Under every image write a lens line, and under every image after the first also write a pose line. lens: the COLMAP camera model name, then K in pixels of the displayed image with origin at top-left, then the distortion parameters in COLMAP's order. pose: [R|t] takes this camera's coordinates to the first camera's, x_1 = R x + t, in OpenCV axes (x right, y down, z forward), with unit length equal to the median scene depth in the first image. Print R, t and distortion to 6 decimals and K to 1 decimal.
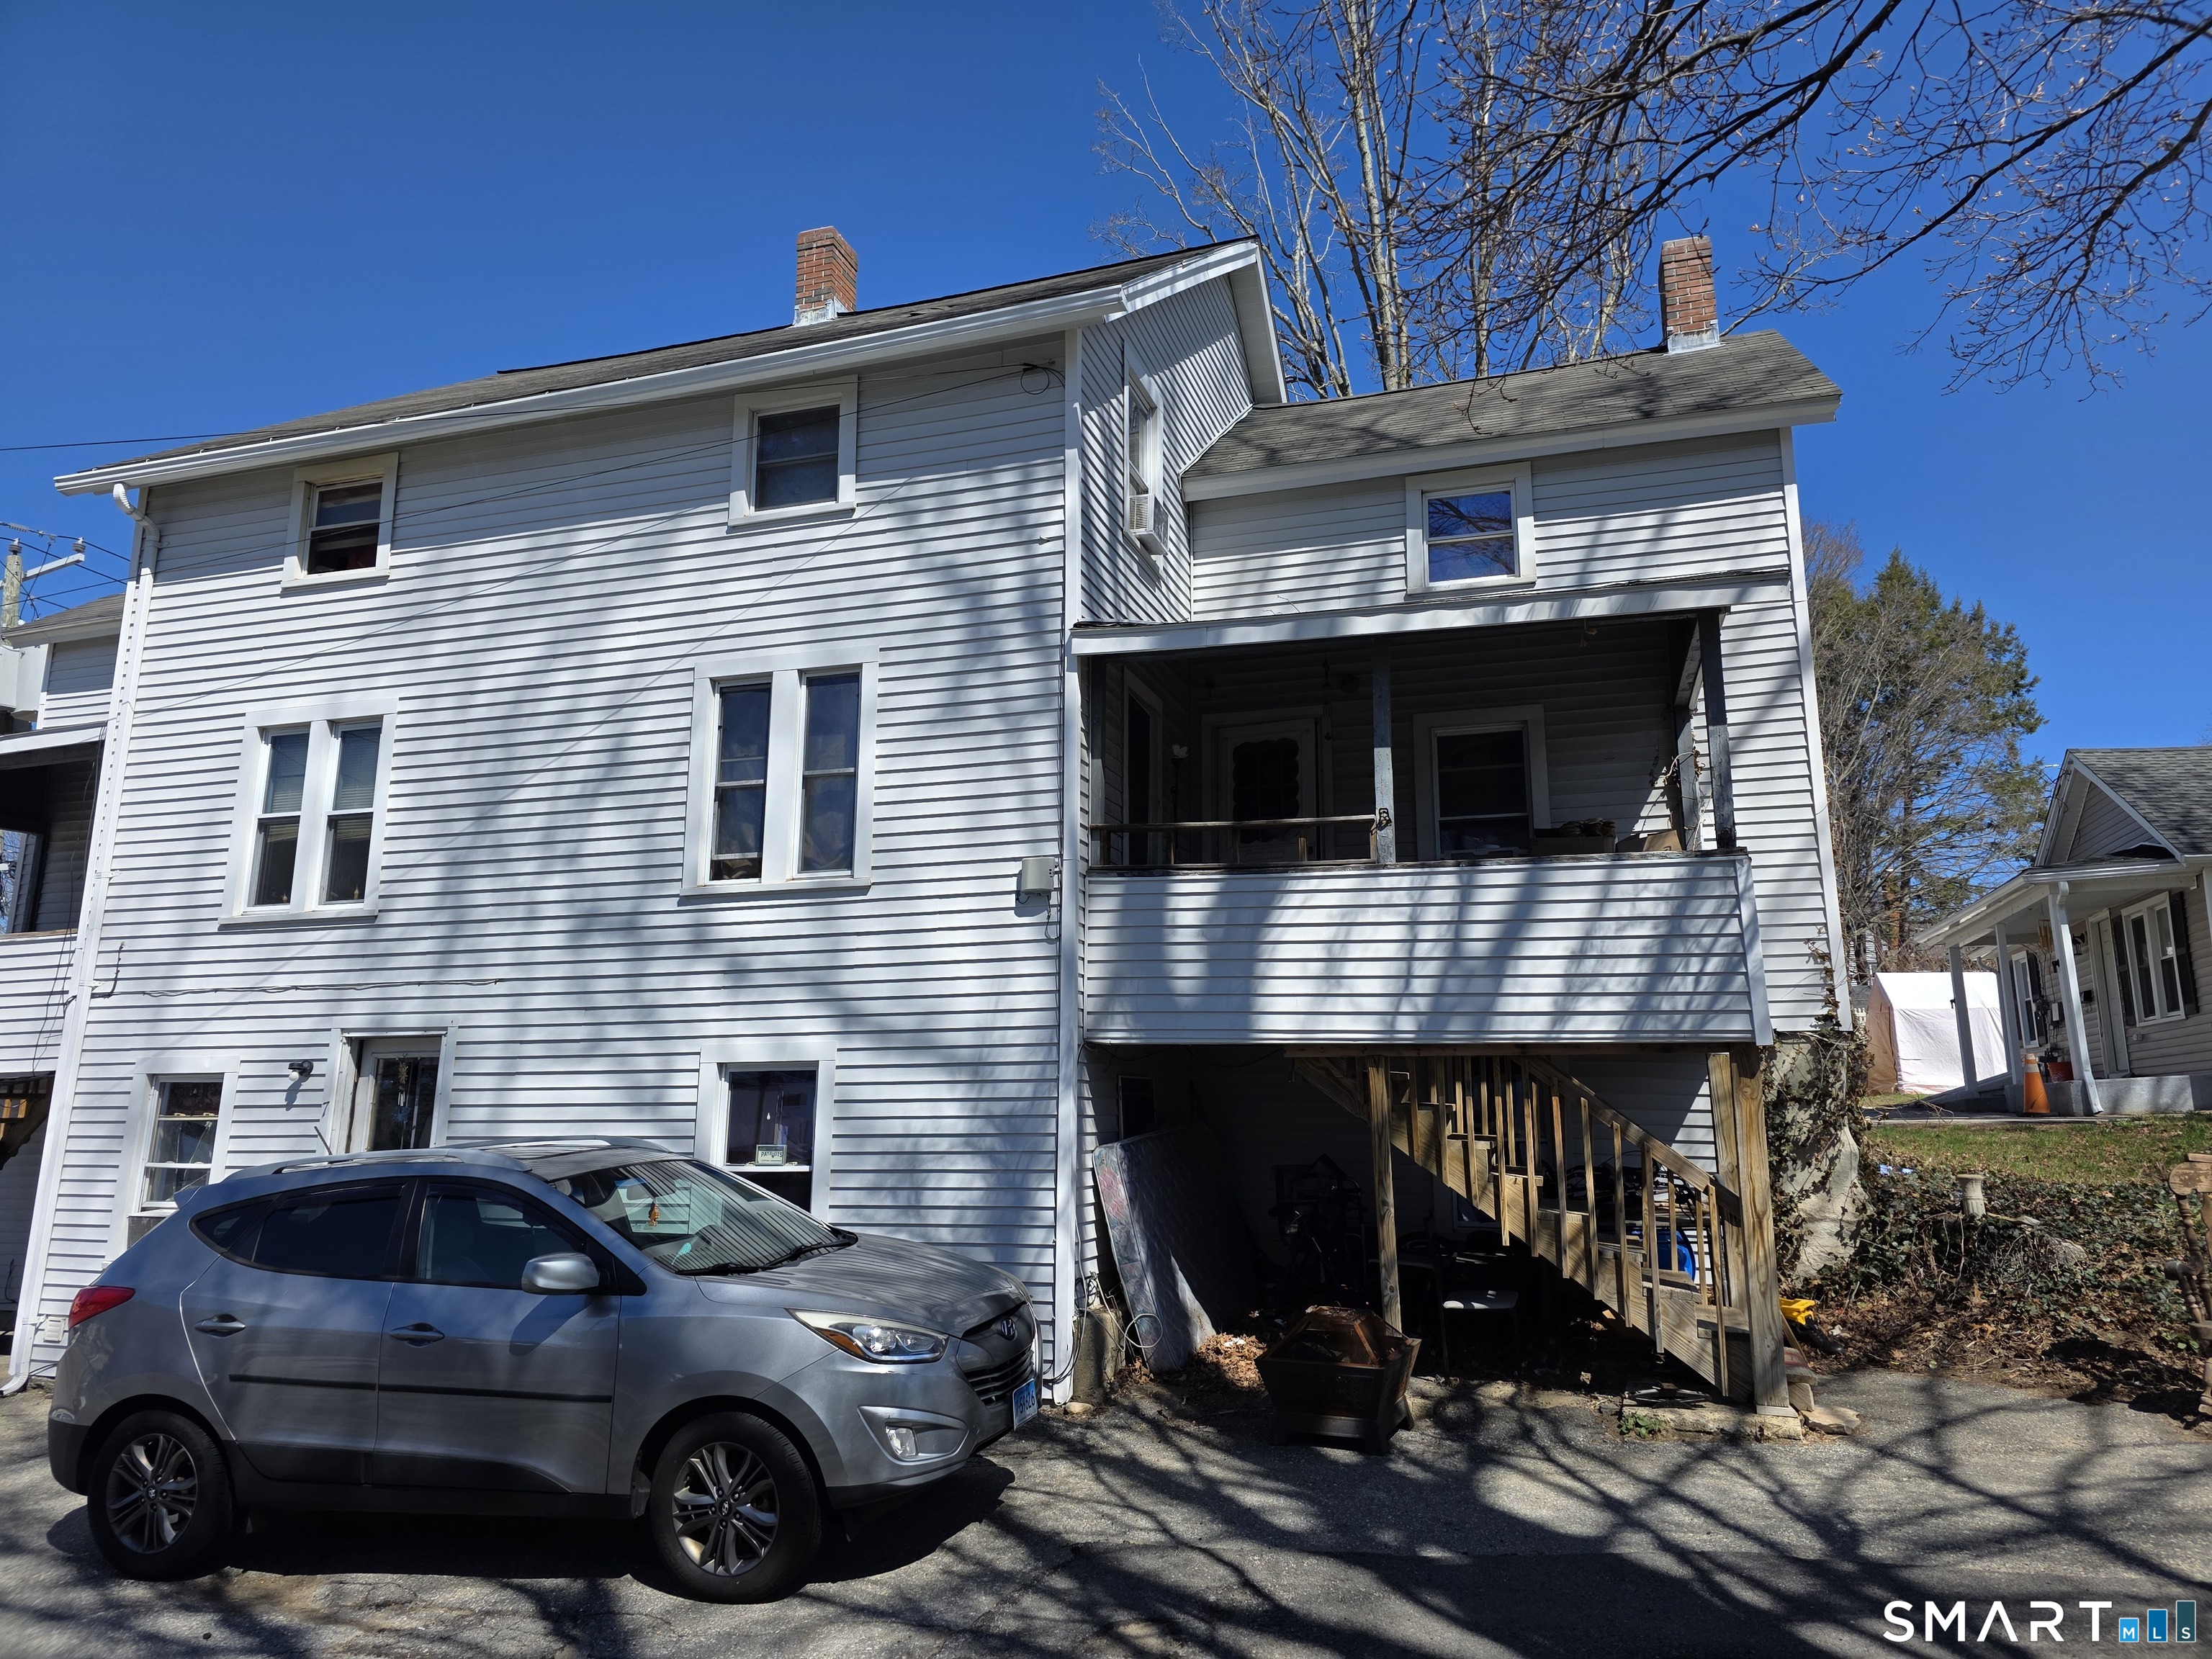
lens RADIAL K [[1477.1, 0, 1106.0], [0, 1477.1, 829.5], [0, 0, 1]] dist [0.095967, -0.080250]
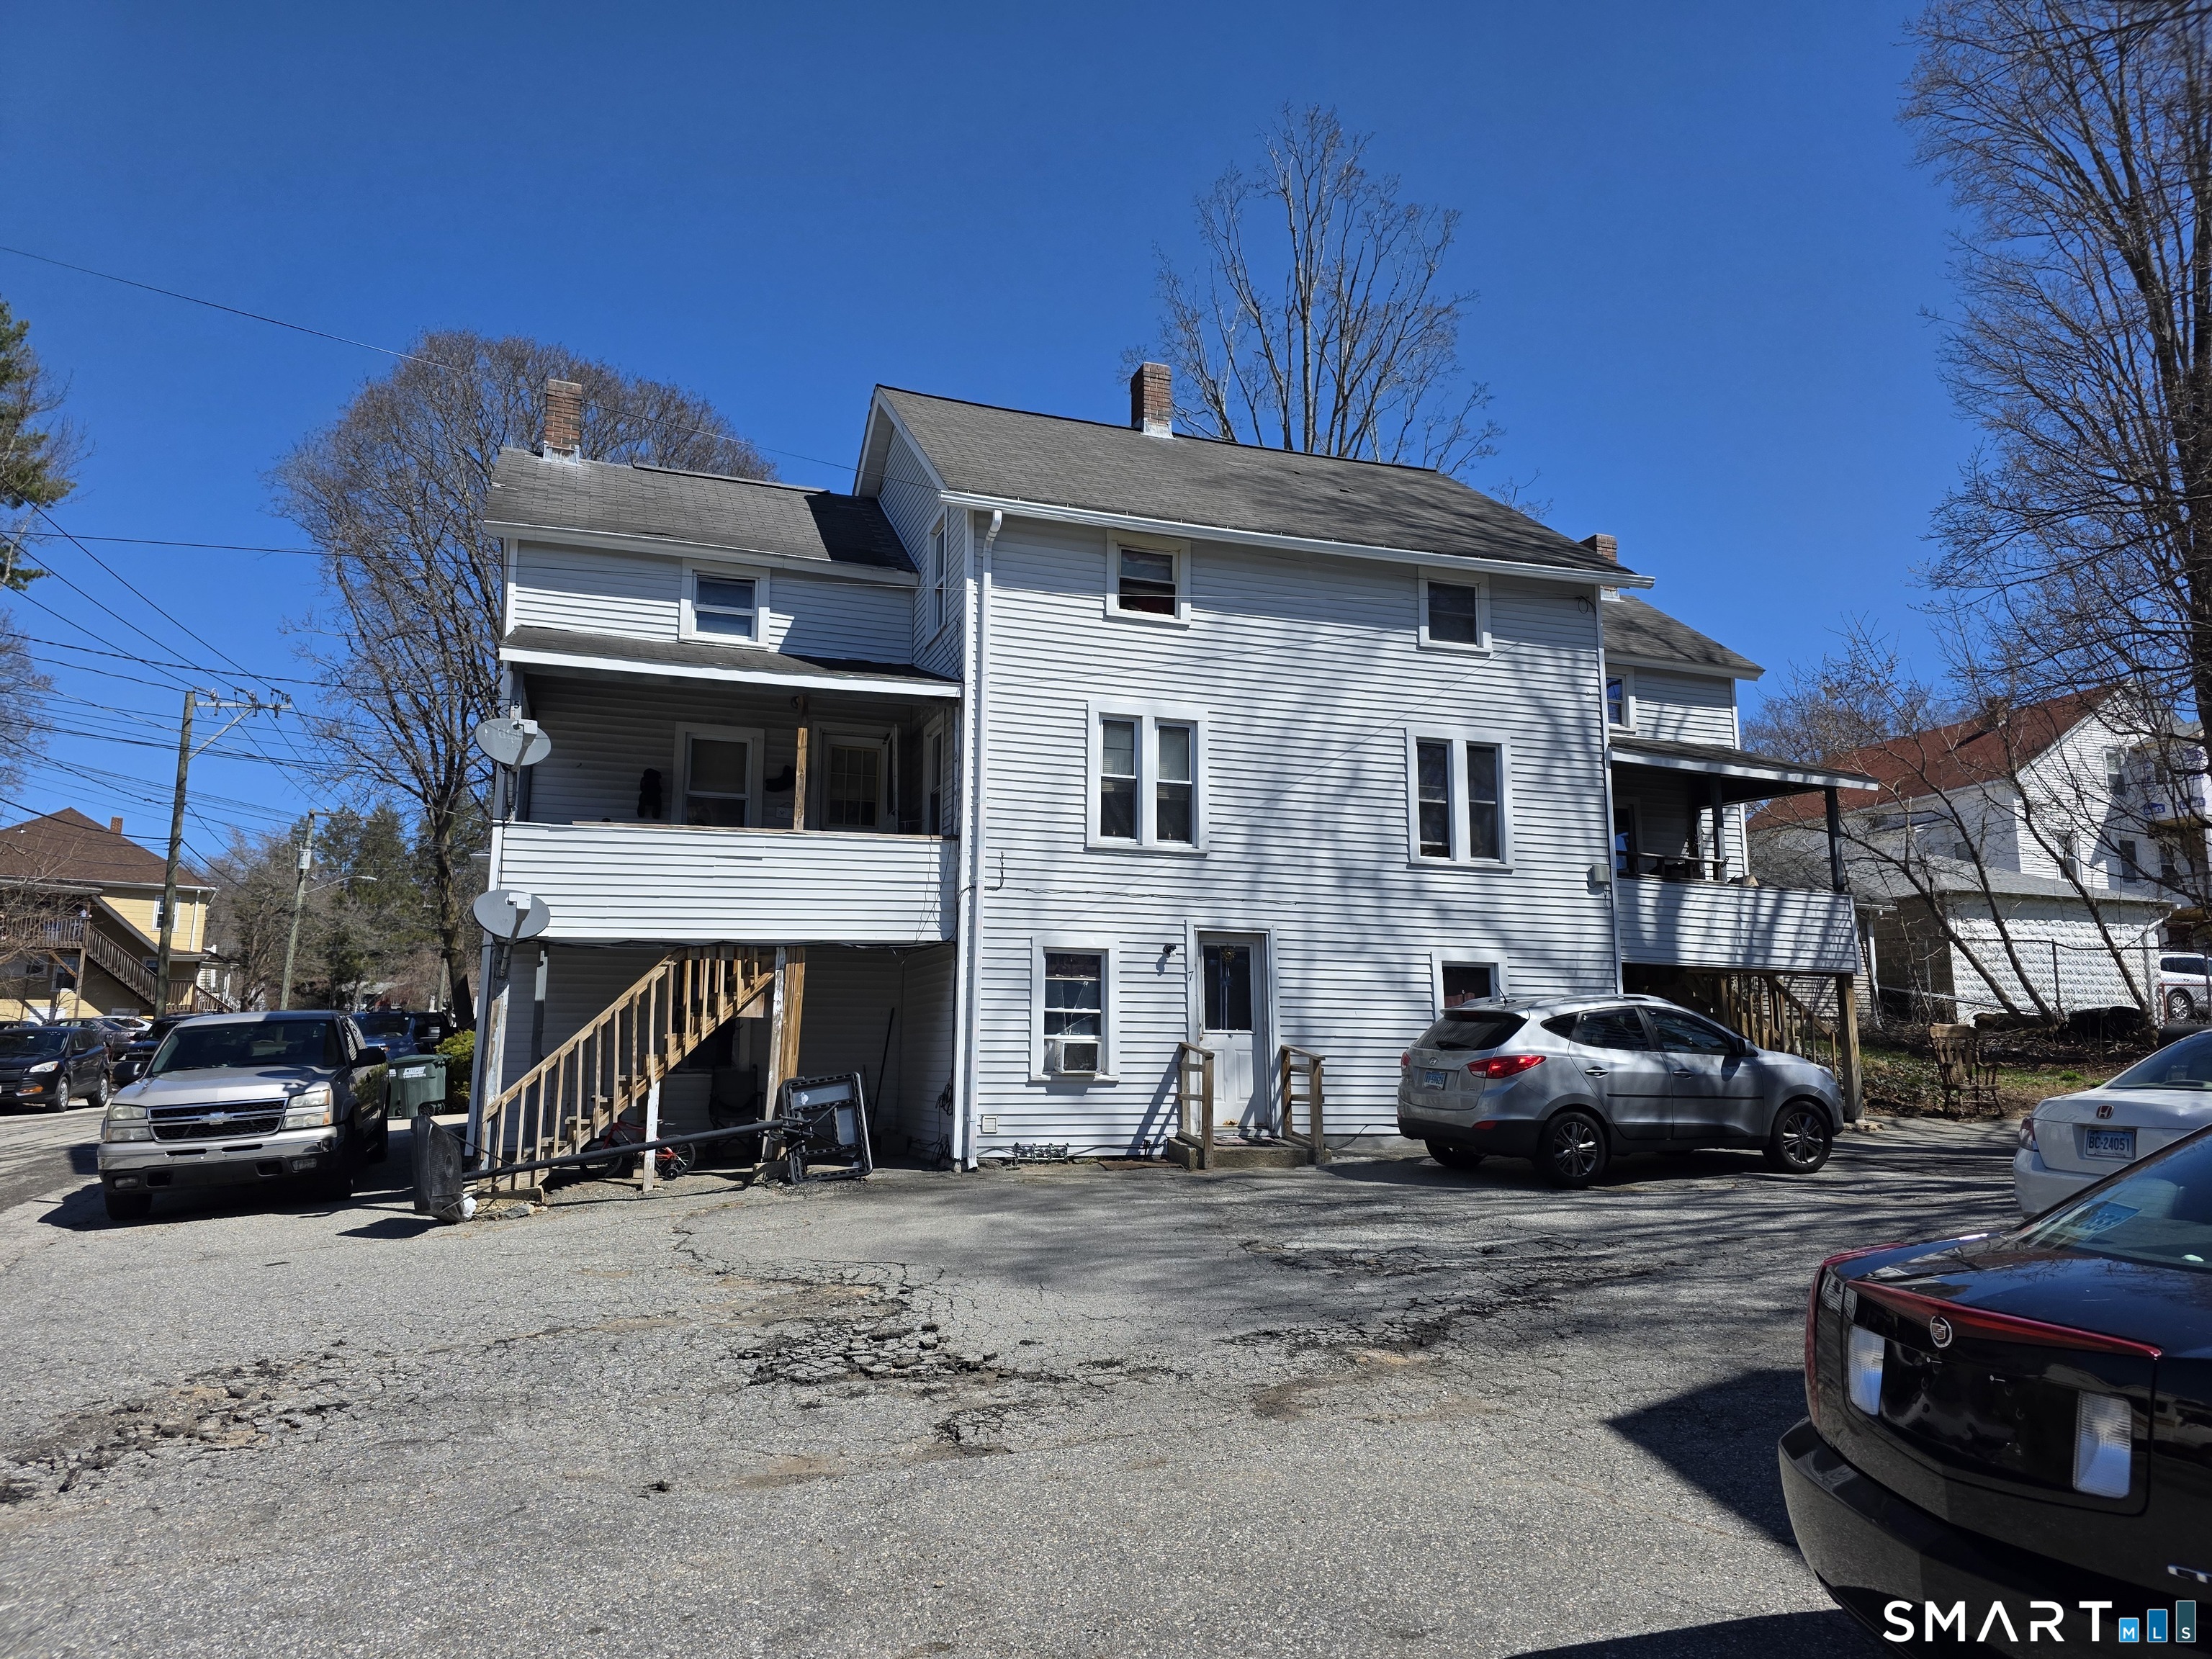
lens RADIAL K [[1477.1, 0, 1106.0], [0, 1477.1, 829.5], [0, 0, 1]] dist [0.095967, -0.080250]
pose [[0.797743, 0.099344, 0.594758, -1.604882], [-0.122383, 0.992482, -0.001626, 0.051959], [-0.590448, -0.071491, 0.803903, -0.169726]]
